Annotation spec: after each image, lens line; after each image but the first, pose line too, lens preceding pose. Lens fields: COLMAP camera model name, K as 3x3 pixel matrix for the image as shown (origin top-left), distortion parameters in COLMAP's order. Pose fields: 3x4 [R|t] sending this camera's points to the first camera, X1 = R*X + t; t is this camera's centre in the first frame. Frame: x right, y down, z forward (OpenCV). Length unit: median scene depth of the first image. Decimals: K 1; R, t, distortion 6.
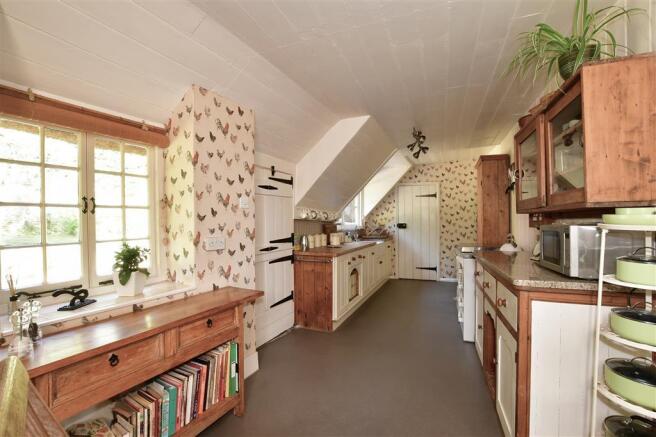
lens RADIAL K [[291.7, 0, 325.1], [0, 291.7, 220.6], [0, 0, 1]] dist [-0.024467, -0.000311]
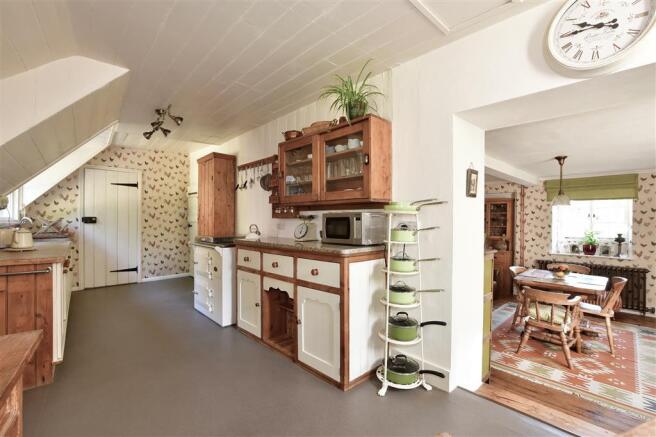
lens RADIAL K [[291.7, 0, 326.4], [0, 291.7, 221.9], [0, 0, 1]] dist [-0.024467, -0.000311]
pose [[0.438921, -0.000945, 0.898525, -0.151579], [-0.008583, 0.999949, 0.005244, 0.014095], [-0.898485, -0.010013, 0.438890, 0.105074]]
